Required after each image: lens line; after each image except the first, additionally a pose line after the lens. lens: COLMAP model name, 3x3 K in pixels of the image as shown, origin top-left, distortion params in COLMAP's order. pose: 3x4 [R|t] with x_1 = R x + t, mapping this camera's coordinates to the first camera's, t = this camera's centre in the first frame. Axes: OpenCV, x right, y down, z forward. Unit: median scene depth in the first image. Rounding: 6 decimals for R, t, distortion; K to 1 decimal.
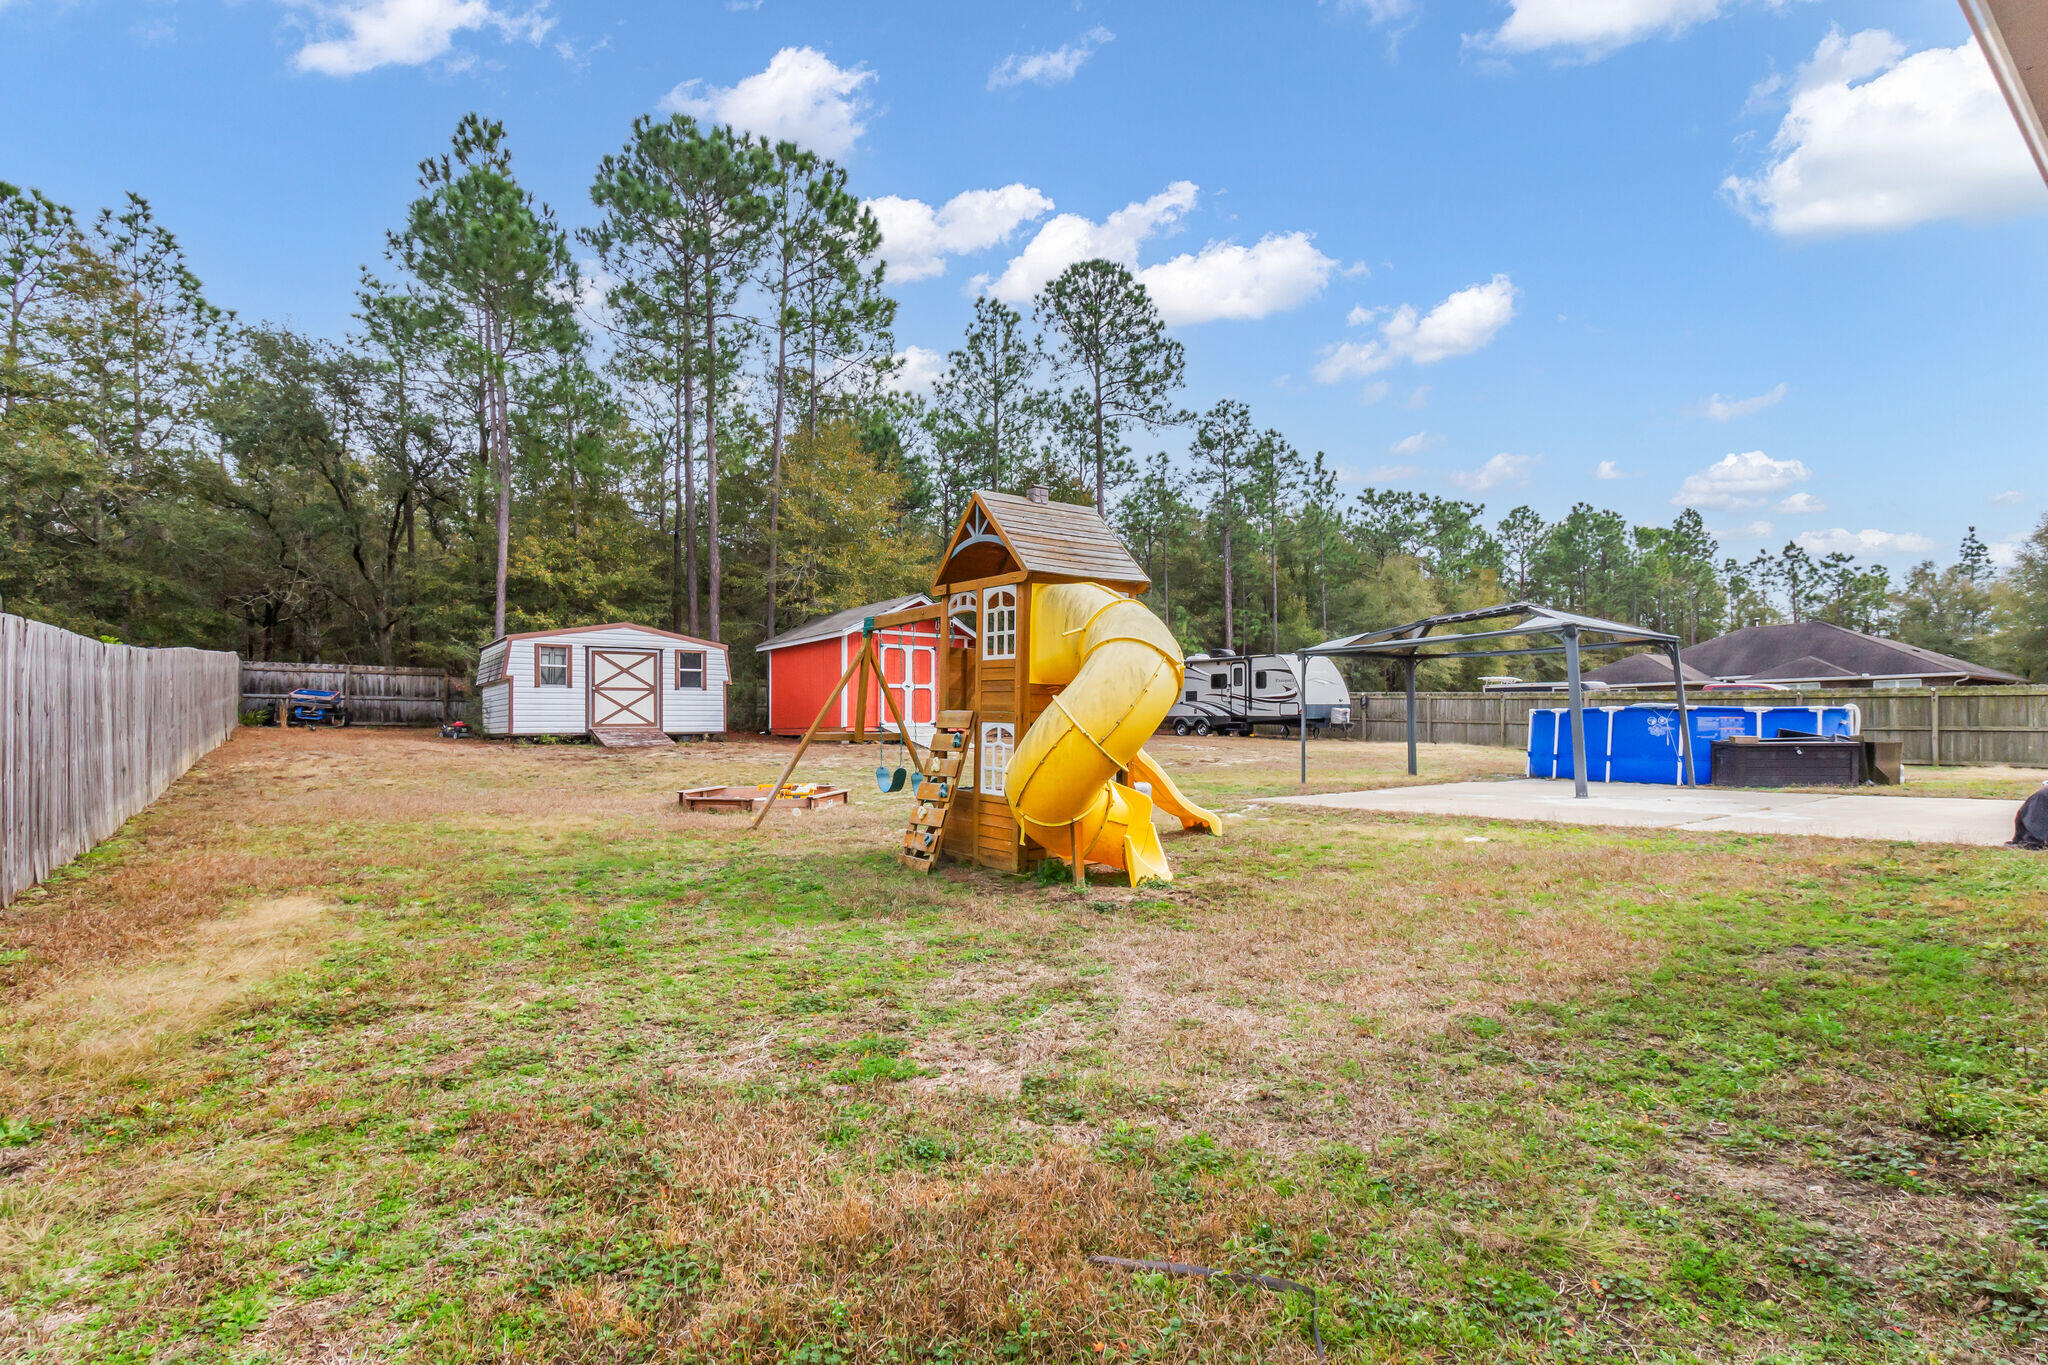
lens RADIAL K [[974.2, 0, 1021.5], [0, 974.2, 686.0], [0, 0, 1]] dist [0.001679, -0.000303]
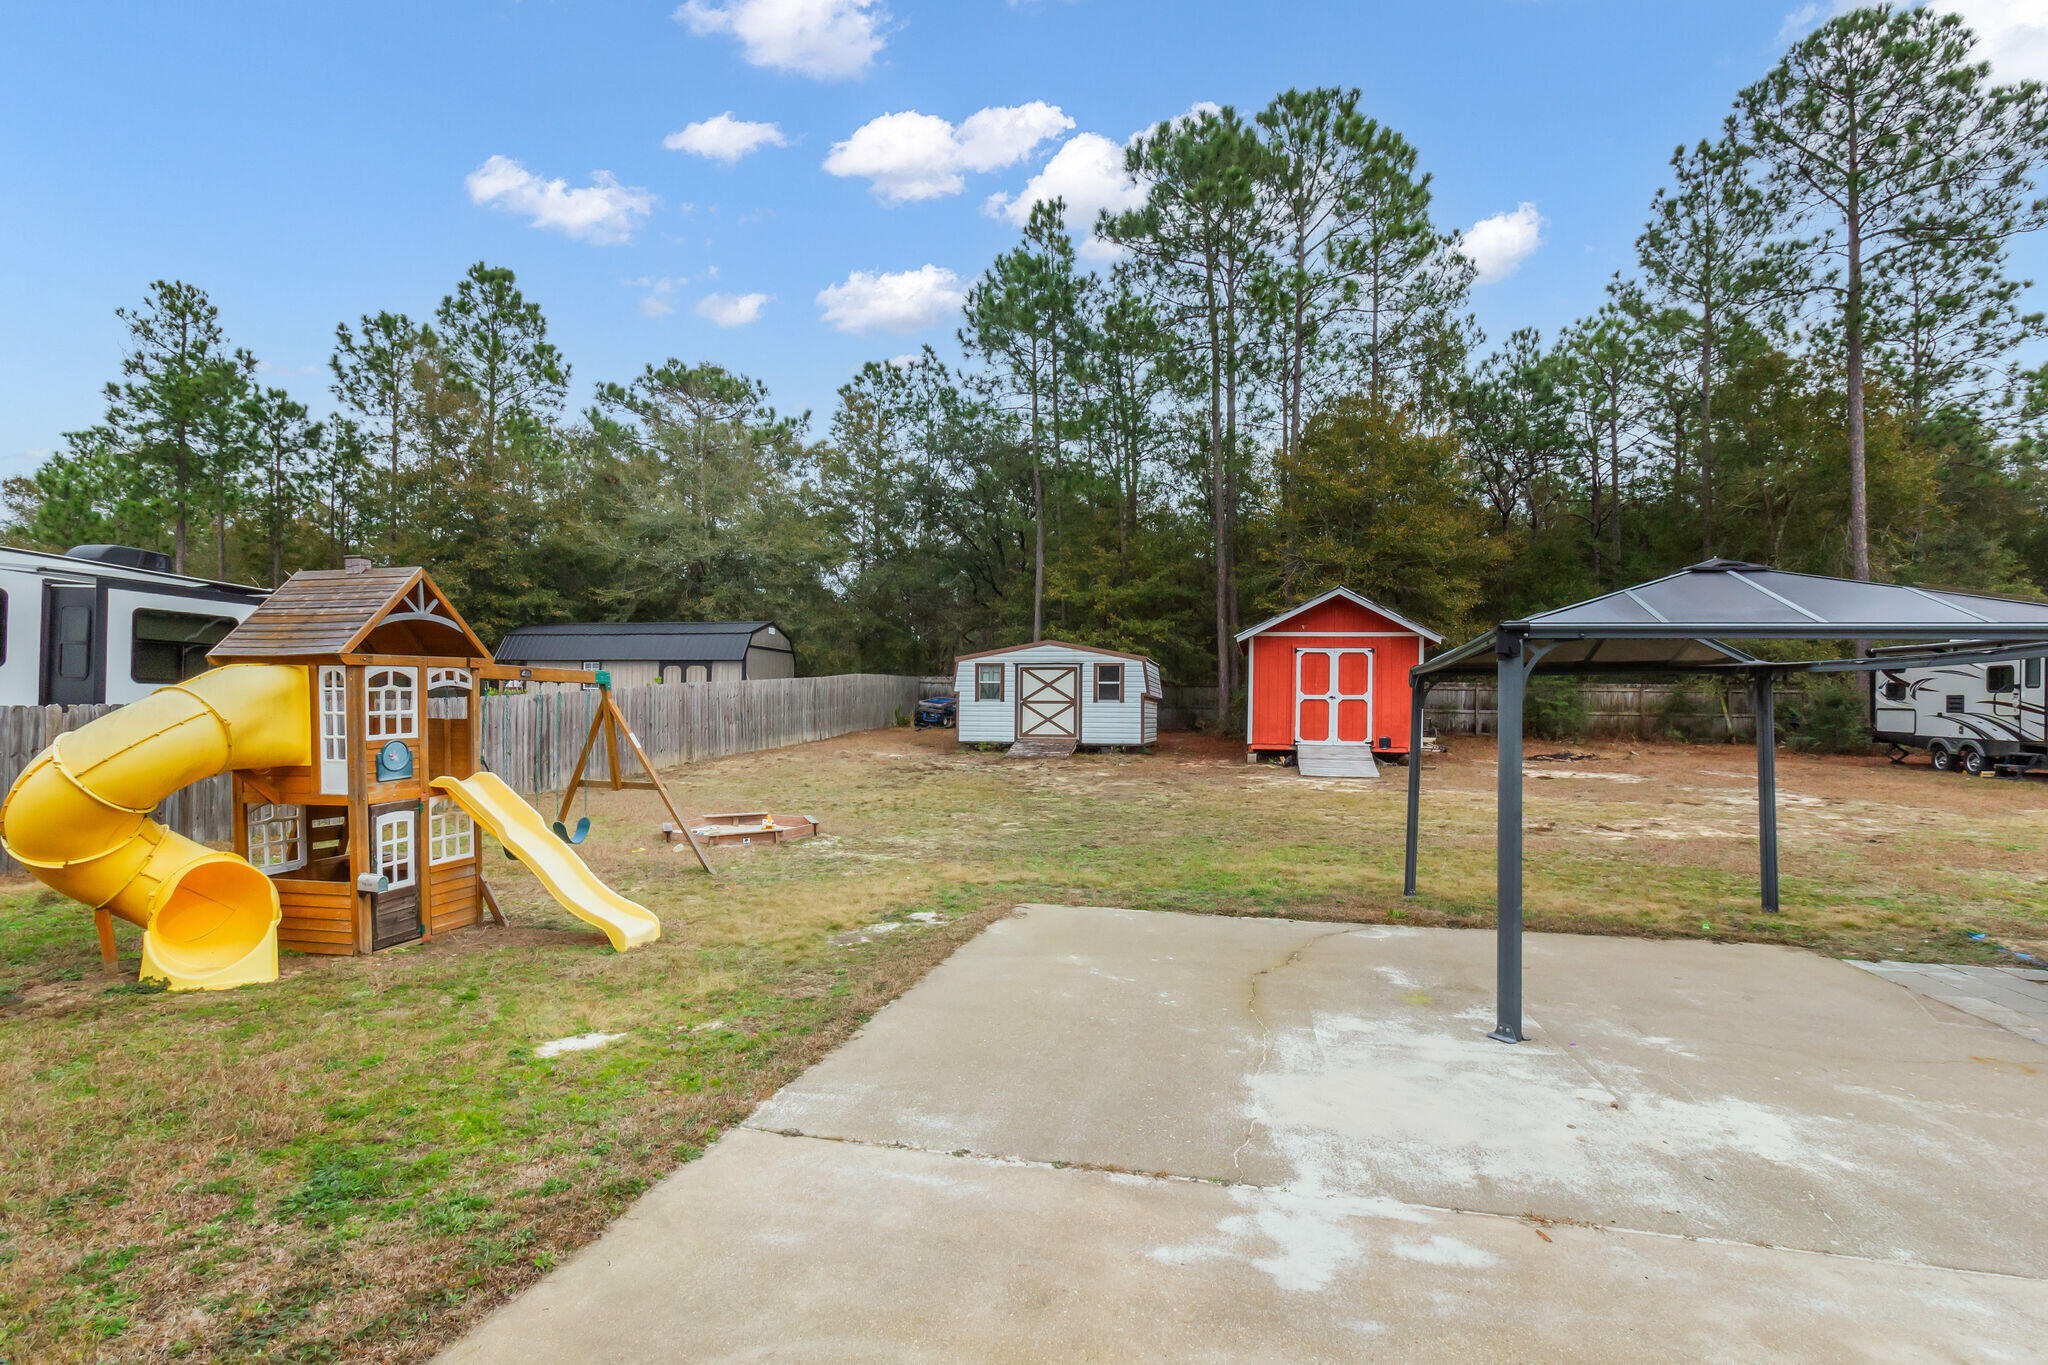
lens RADIAL K [[974.2, 0, 1033.1], [0, 974.2, 690.8], [0, 0, 1]] dist [0.001679, -0.000303]
pose [[0.635931, 0.000508, -0.771746, 0.389537], [0.019965, 0.999654, 0.017110, -0.026433], [0.771488, -0.026288, 0.635701, 0.281904]]
